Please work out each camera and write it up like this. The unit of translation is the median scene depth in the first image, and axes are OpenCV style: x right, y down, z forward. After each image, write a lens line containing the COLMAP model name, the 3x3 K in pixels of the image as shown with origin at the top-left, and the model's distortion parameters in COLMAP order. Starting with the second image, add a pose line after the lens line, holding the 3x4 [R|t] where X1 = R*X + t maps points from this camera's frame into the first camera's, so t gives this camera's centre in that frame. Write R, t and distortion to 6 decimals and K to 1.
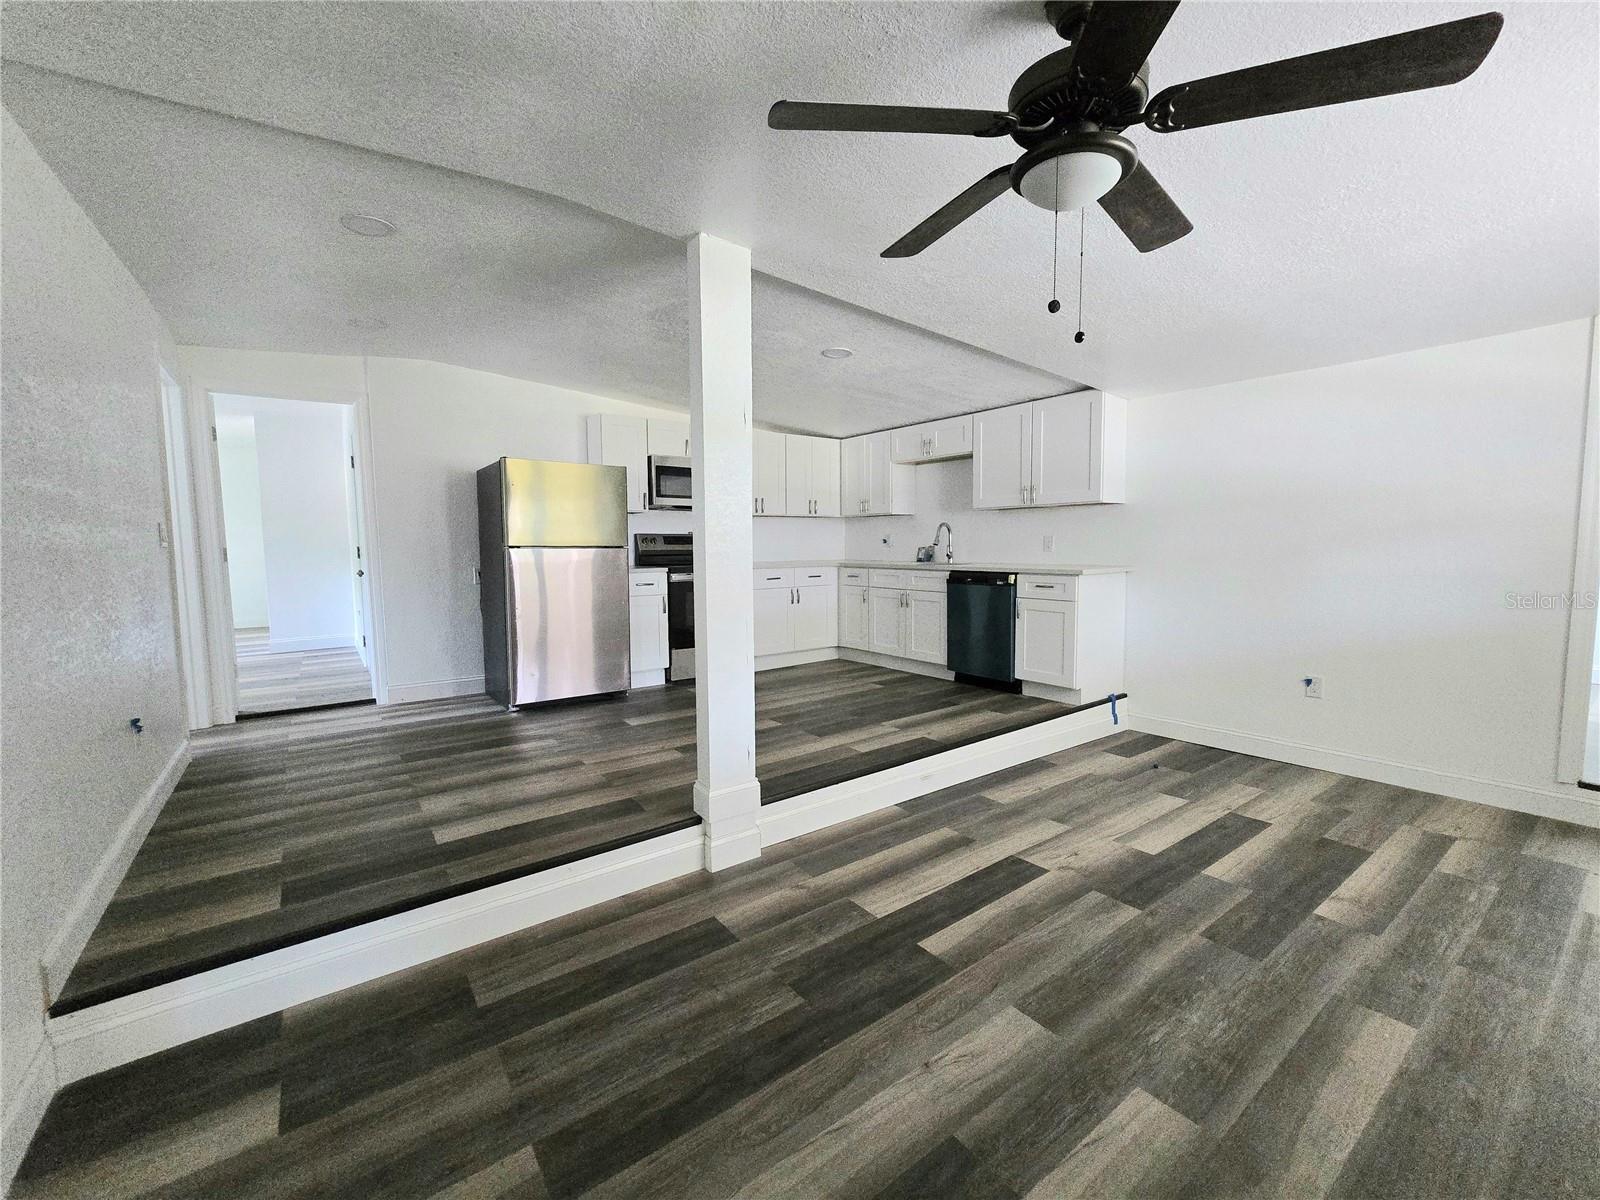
lens RADIAL K [[656.1, 0, 796.1], [0, 656.1, 598.0], [0, 0, 1]] dist [-0.002911, -0.000318]
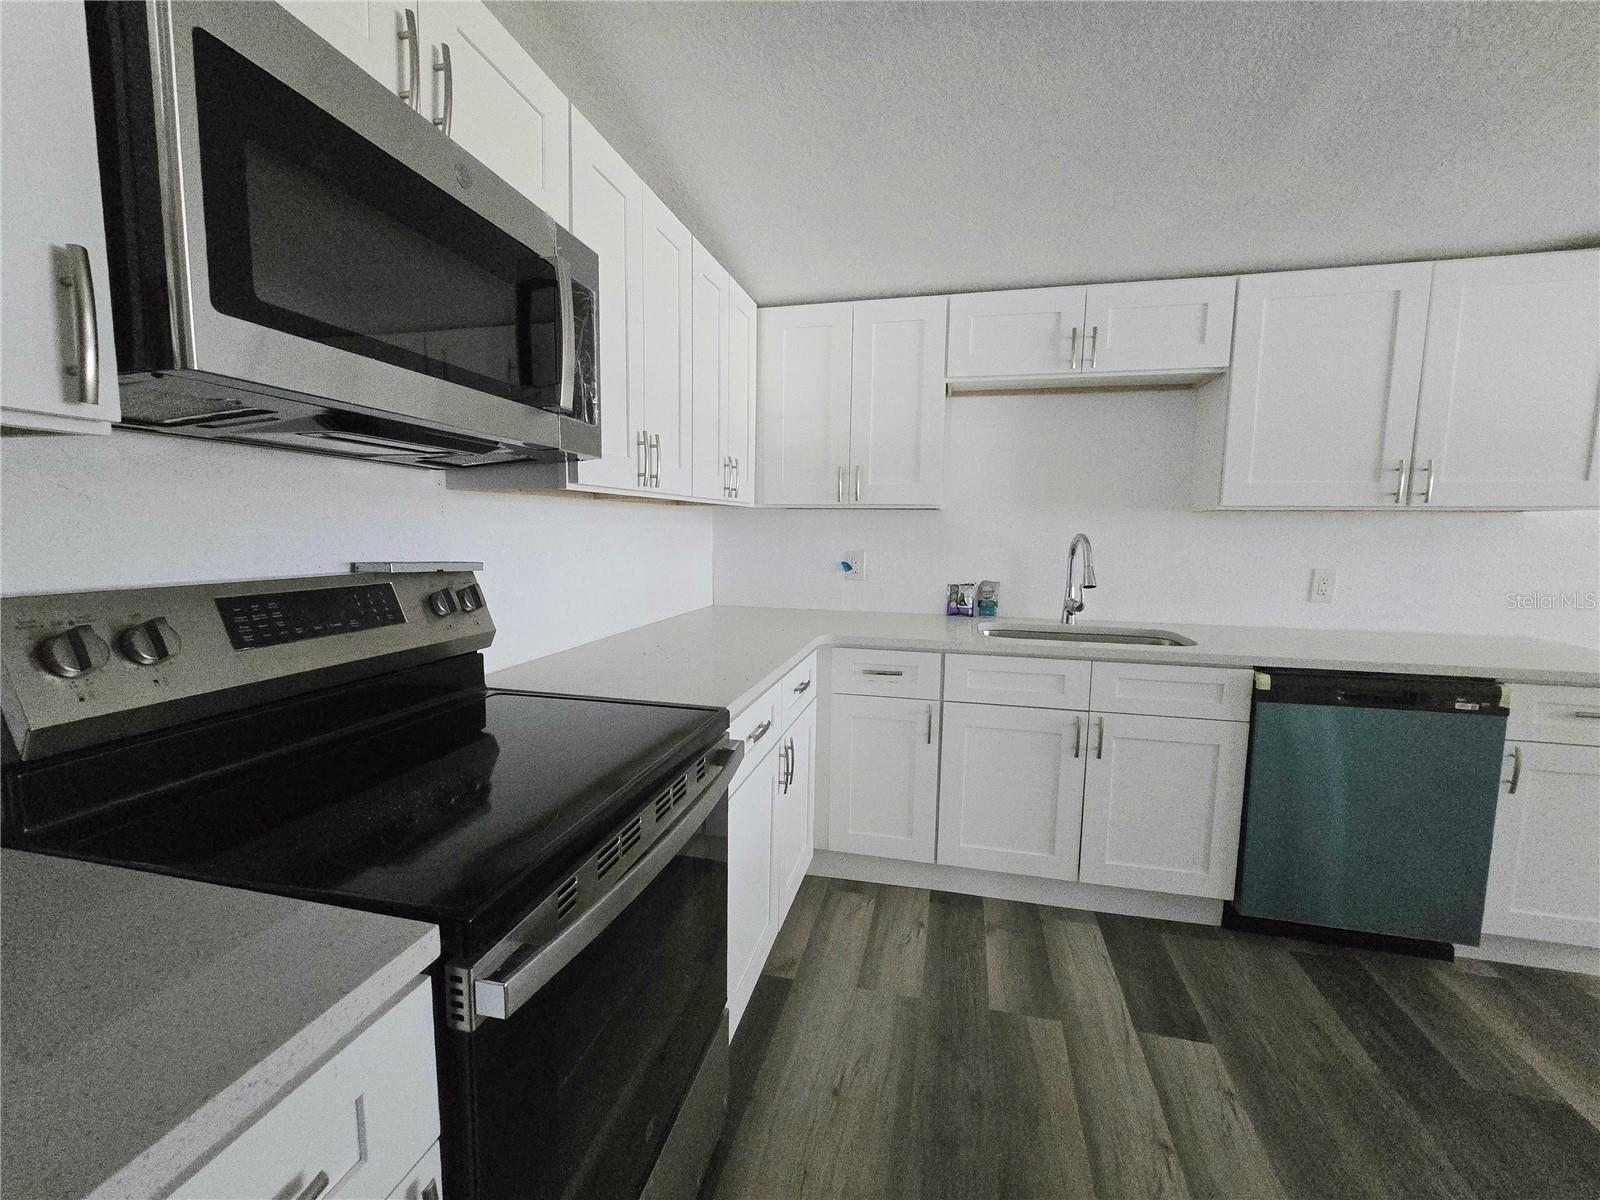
lens RADIAL K [[656.1, 0, 796.1], [0, 656.1, 598.0], [0, 0, 1]] dist [-0.002911, -0.000318]
pose [[0.767187, -0.053109, 0.639221, -0.320052], [0.037780, 0.998578, 0.037623, -0.155573], [-0.640310, -0.004714, 0.768102, 1.278440]]
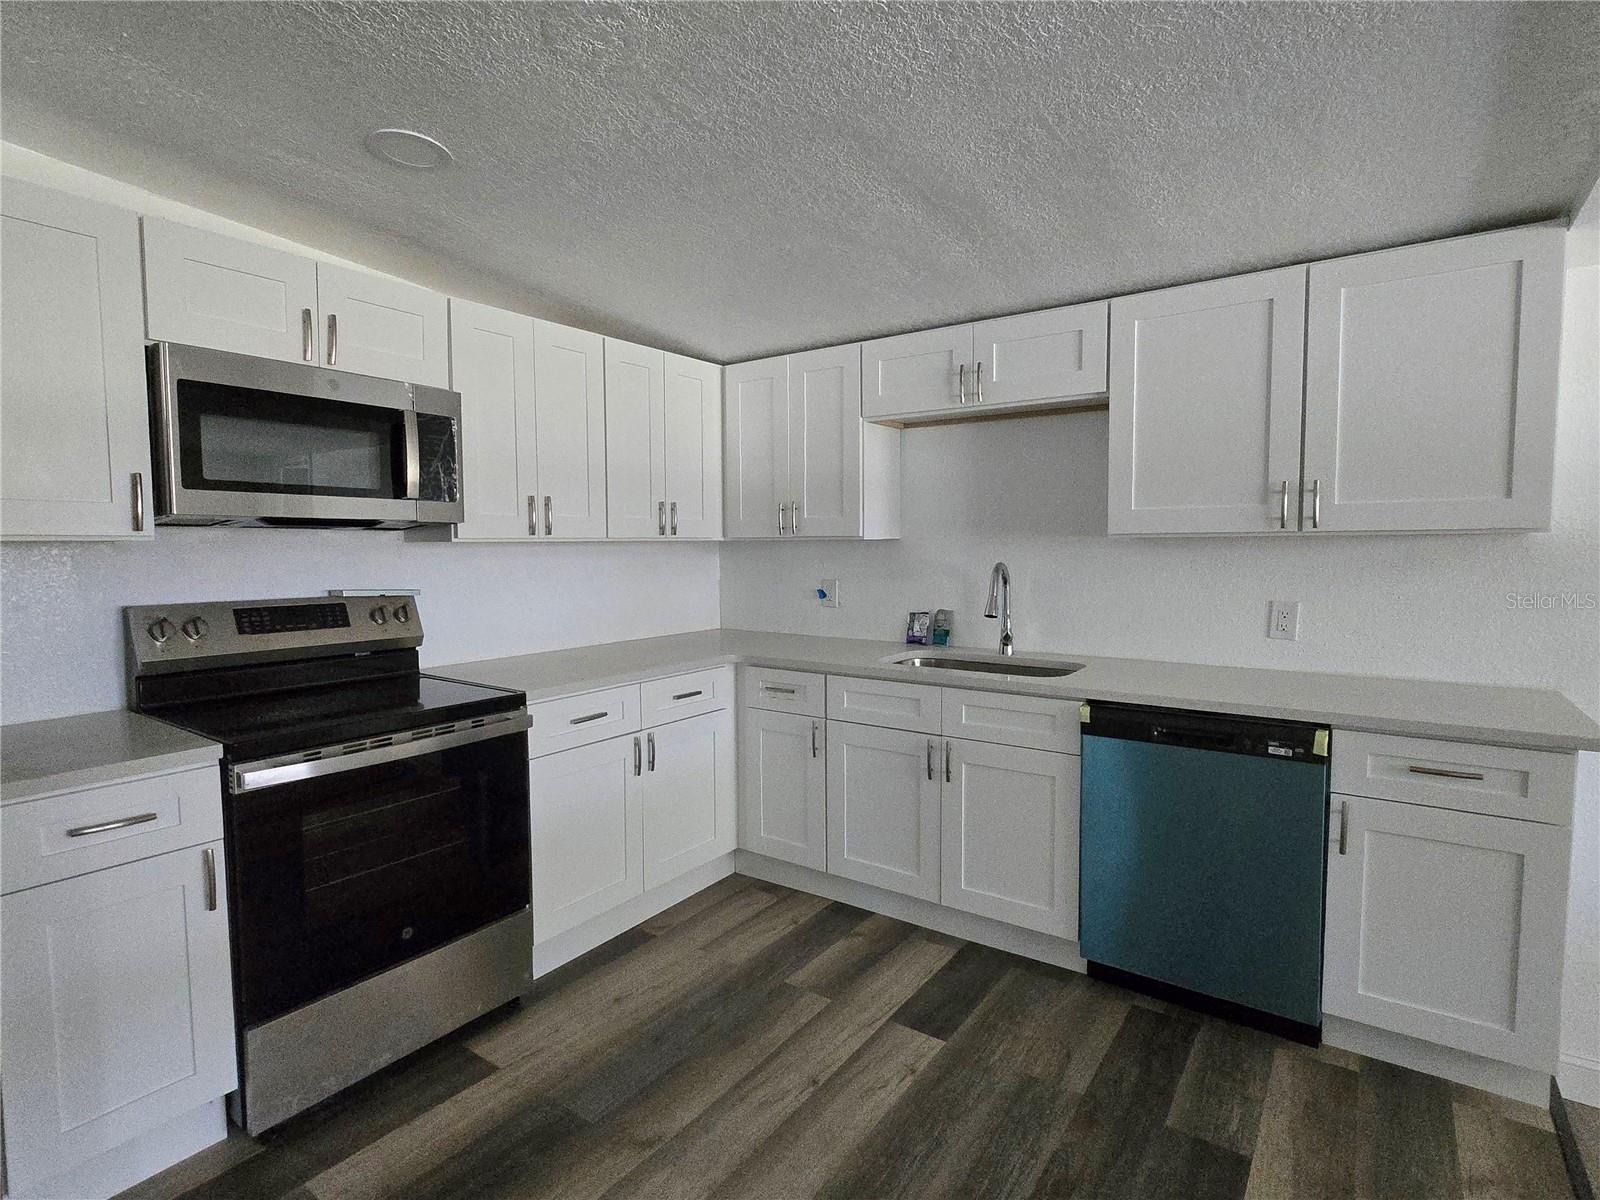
lens RADIAL K [[803.1, 0, 793.6], [0, 803.1, 600.7], [0, 0, 1]] dist [0.002287, -0.000326]
pose [[0.952431, -0.020436, 0.304070, -0.099706], [0.024808, 0.999637, -0.010521, -0.142757], [-0.303744, 0.017564, 0.952592, 0.882841]]
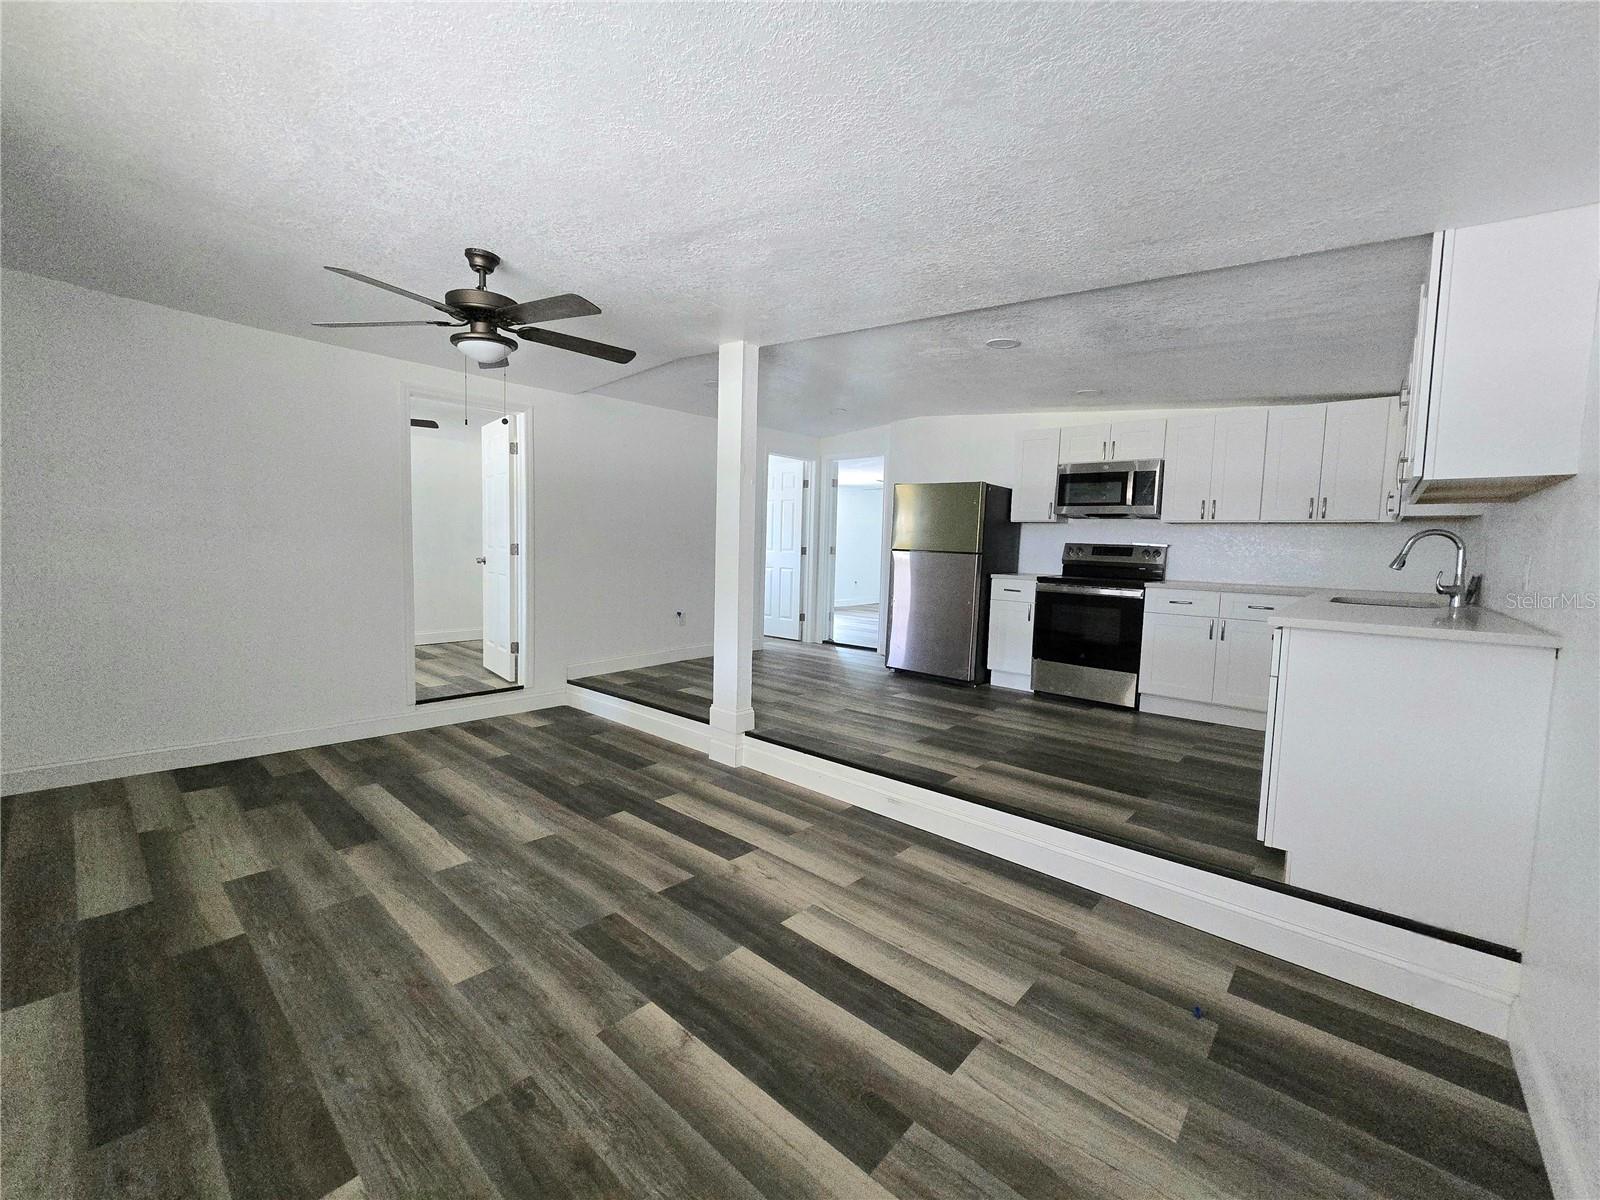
lens RADIAL K [[656.1, 0, 796.1], [0, 656.1, 598.0], [0, 0, 1]] dist [-0.002911, -0.000318]
pose [[0.212628, 0.091761, -0.972815, 1.033027], [-0.113394, 0.991172, 0.068708, -0.059957], [0.970531, 0.095702, 0.221156, 0.621975]]
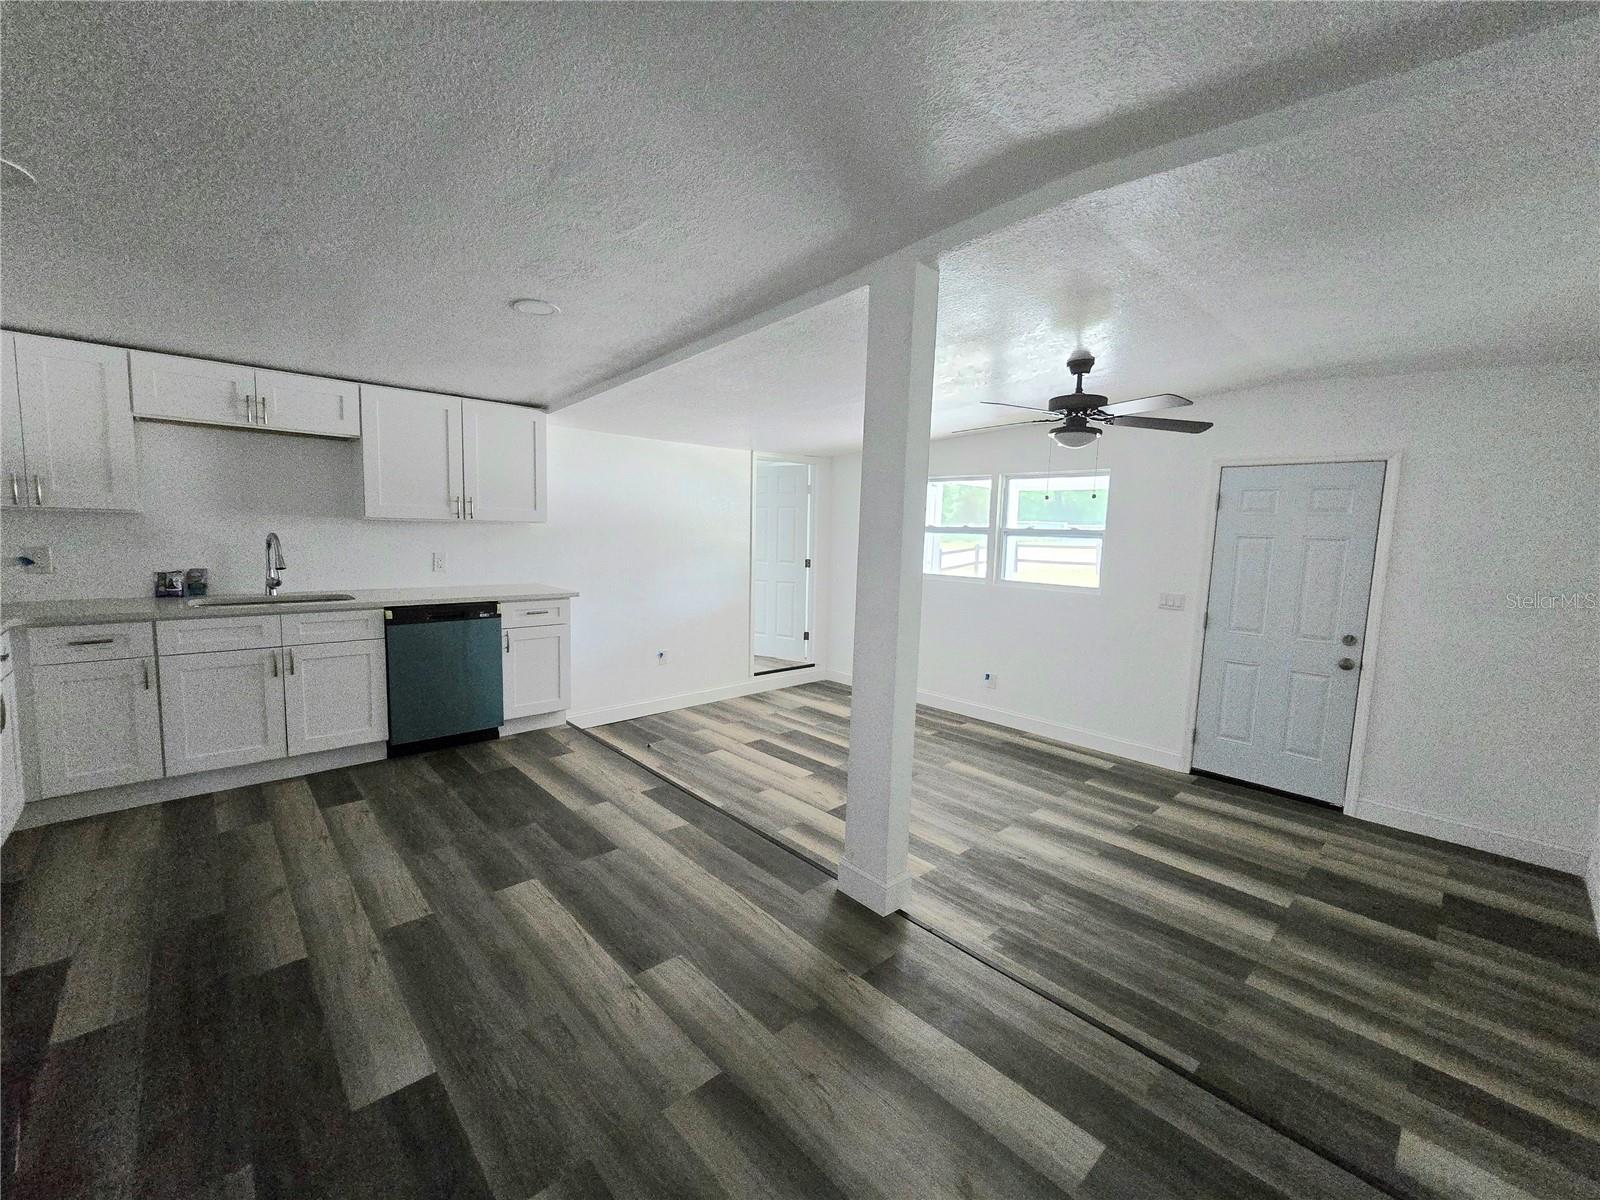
lens RADIAL K [[662.3, 0, 793.2], [0, 662.3, 596.4], [0, 0, 1]] dist [-0.002755, 0.000182]
pose [[-0.115908, -0.096105, 0.988600, -0.759477], [0.053928, 0.993231, 0.102878, -0.149704], [-0.991795, 0.065238, -0.109941, 0.935373]]
